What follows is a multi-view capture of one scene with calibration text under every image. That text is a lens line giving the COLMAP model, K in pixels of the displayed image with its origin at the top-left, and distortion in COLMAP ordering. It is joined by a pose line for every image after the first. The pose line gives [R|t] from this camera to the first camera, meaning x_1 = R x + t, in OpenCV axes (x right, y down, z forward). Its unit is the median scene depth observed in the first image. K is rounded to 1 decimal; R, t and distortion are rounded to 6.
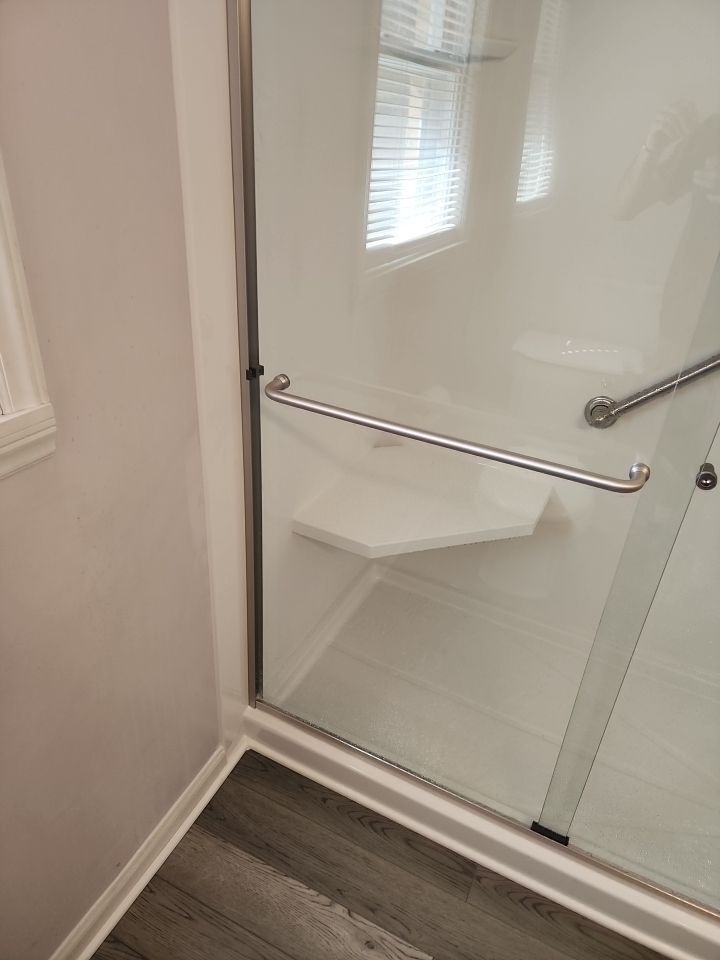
lens RADIAL K [[645.1, 0, 366.8], [0, 645.1, 474.3], [0, 0, 1]] dist [0.066344, -0.037950]
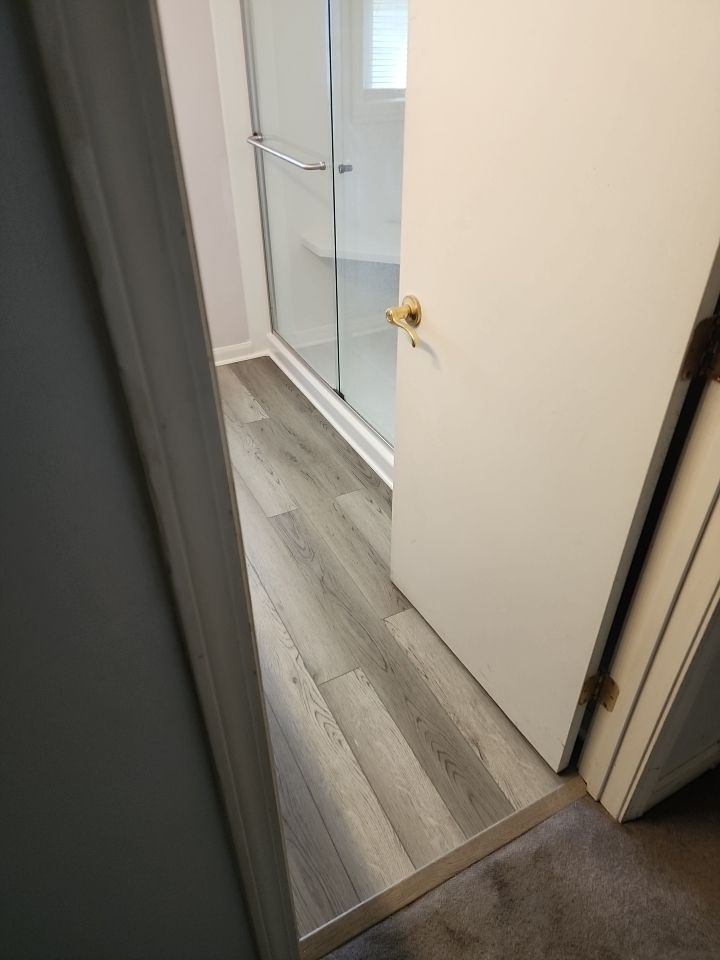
lens RADIAL K [[645.1, 0, 366.8], [0, 645.1, 474.3], [0, 0, 1]] dist [0.066344, -0.037950]
pose [[0.793628, 0.284386, -0.537848, 1.474400], [-0.232980, 0.958701, 0.163135, 0.441653], [0.562028, -0.004161, 0.827108, -0.584260]]
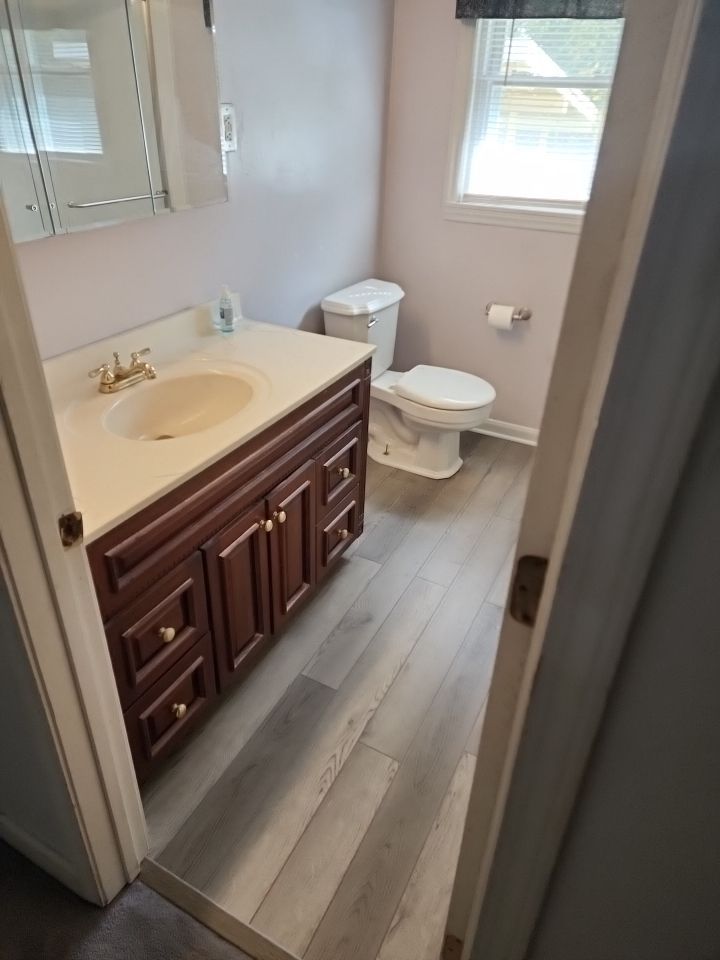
lens RADIAL K [[634.1, 0, 331.3], [0, 634.1, 474.5], [0, 0, 1]] dist [0.081153, -0.068256]
pose [[-0.053213, 0.445058, -0.893919, 1.732402], [-0.516106, 0.754097, 0.406167, 0.184774], [0.854870, 0.482971, 0.189570, -0.152818]]
